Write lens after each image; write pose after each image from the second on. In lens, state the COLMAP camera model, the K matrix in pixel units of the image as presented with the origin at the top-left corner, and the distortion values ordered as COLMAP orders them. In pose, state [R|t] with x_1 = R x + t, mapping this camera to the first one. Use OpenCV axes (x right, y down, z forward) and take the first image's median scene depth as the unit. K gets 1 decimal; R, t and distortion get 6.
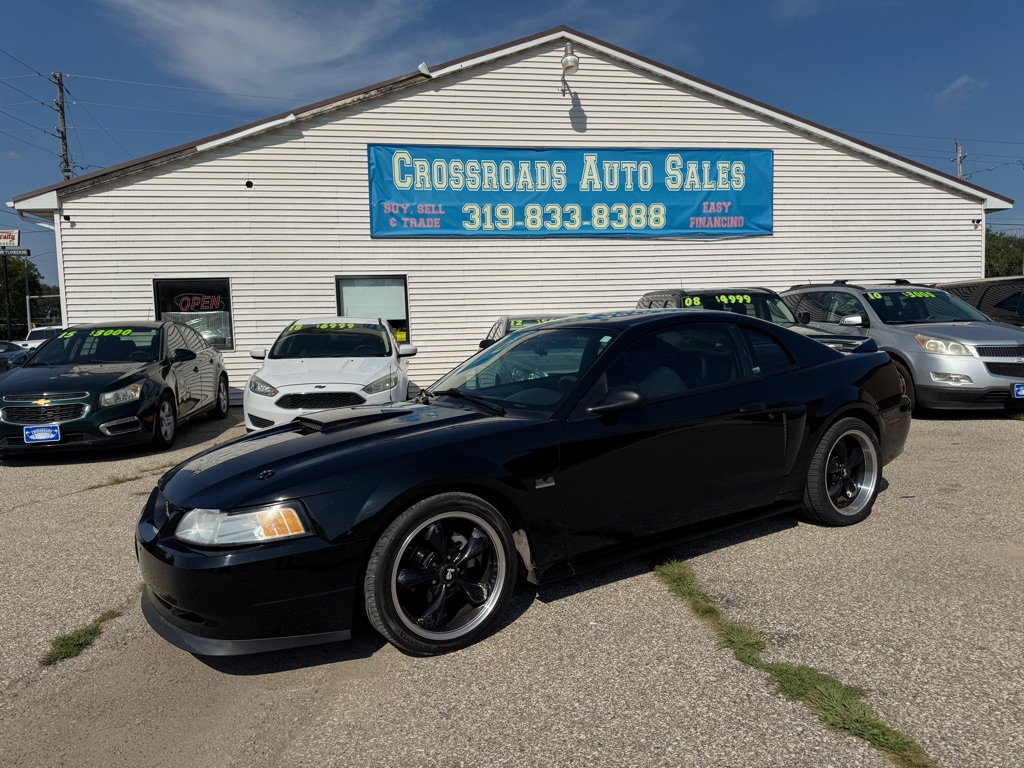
lens RADIAL K [[888.9, 0, 527.4], [0, 888.9, 401.9], [0, 0, 1]] dist [0.049262, -0.090371]
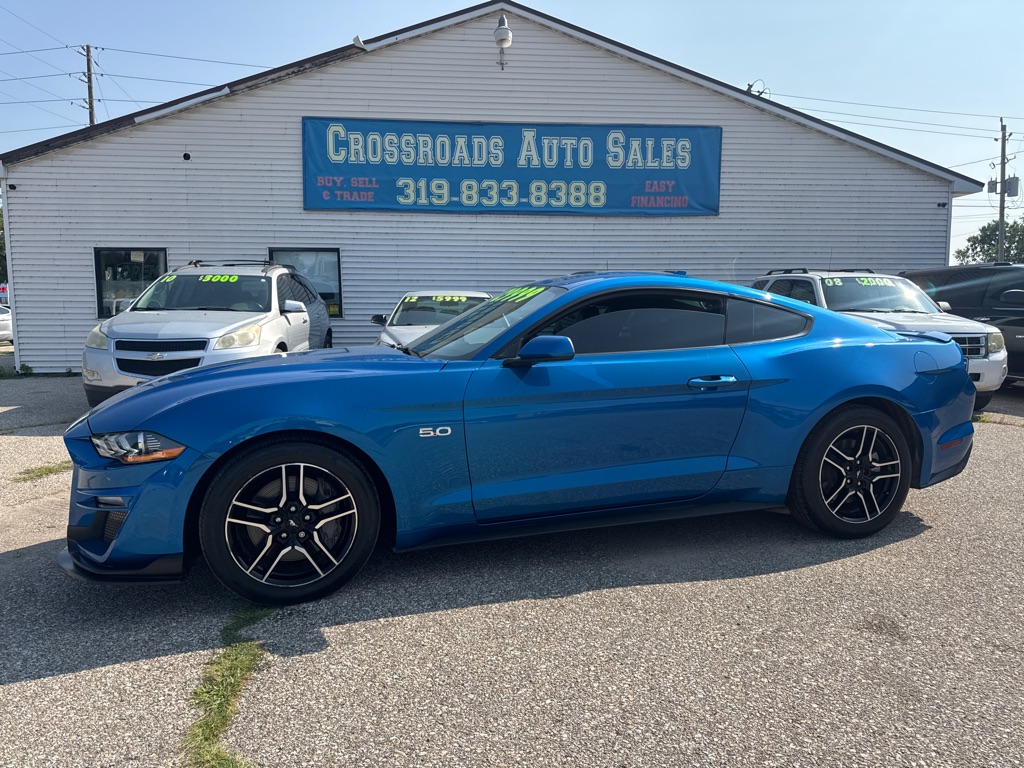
lens RADIAL K [[888.9, 0, 523.0], [0, 888.9, 408.5], [0, 0, 1]] dist [0.049262, -0.090371]
pose [[0.996980, 0.033305, -0.070158, 0.143433], [-0.031063, 0.998979, 0.032808, -0.001744], [0.071179, -0.030529, 0.996996, 0.006175]]
